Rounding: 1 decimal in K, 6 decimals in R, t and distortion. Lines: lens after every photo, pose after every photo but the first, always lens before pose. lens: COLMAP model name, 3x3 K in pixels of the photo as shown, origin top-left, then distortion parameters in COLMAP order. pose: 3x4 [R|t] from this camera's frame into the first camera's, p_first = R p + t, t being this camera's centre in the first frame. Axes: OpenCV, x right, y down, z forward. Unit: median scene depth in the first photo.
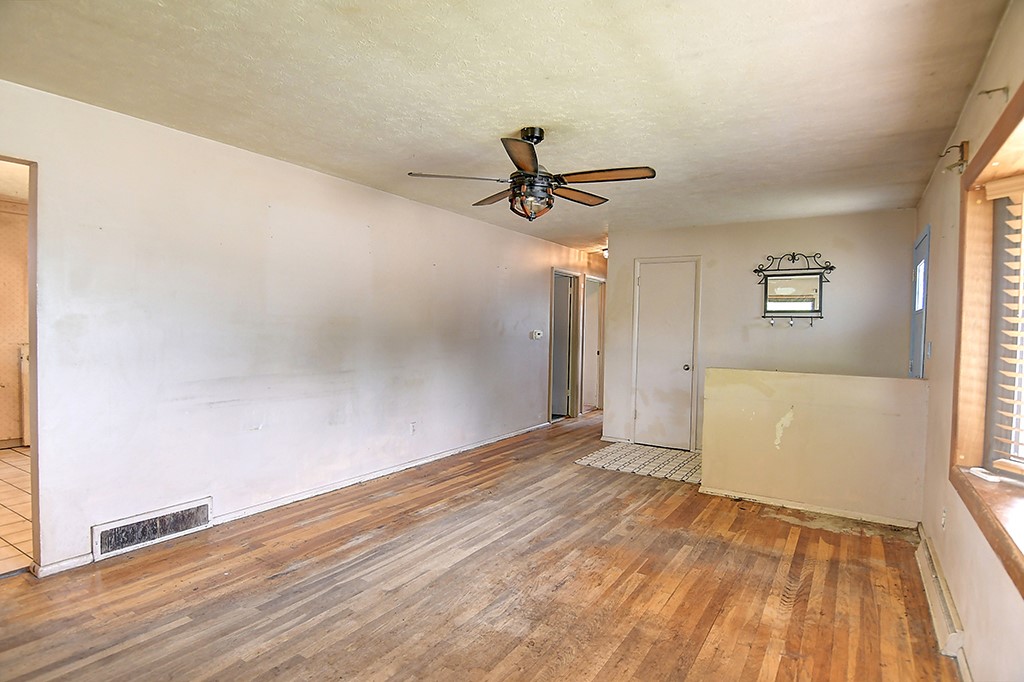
lens RADIAL K [[546.2, 0, 512.0], [0, 546.2, 341.0], [0, 0, 1]] dist [-0.007292, -0.002178]
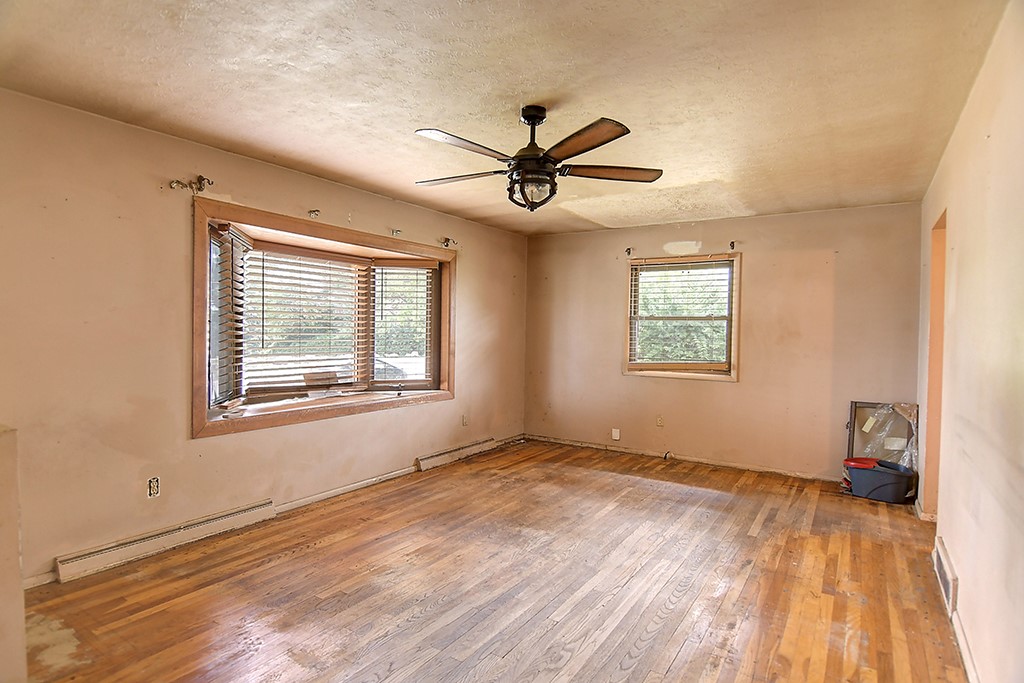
lens RADIAL K [[540.3, 0, 512.0], [0, 540.3, 341.5], [0, 0, 1]] dist [0.005214, -0.022215]
pose [[-0.999349, -0.036050, 0.001297, 0.048248], [-0.035946, 0.998199, 0.048035, -0.040983], [-0.003026, 0.047957, -0.998845, 1.568280]]
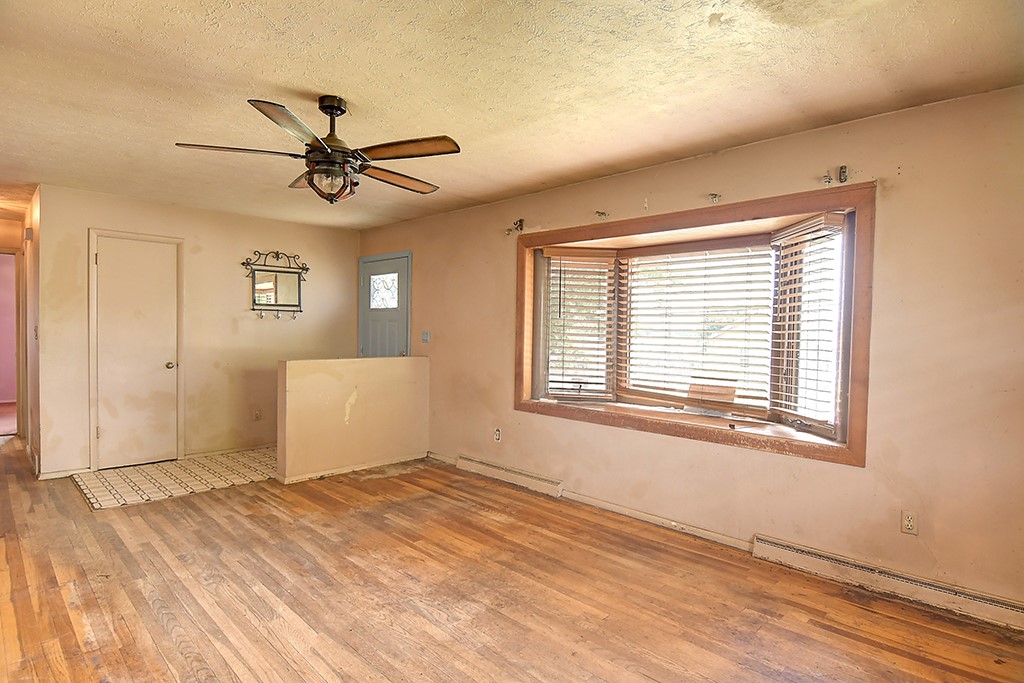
lens RADIAL K [[540.3, 0, 512.0], [0, 540.3, 341.5], [0, 0, 1]] dist [0.005214, -0.022215]
pose [[0.210719, -0.040442, 0.976710, -0.630327], [0.014166, 0.999165, 0.038315, -0.023188], [-0.977444, 0.005762, 0.211116, 0.443876]]
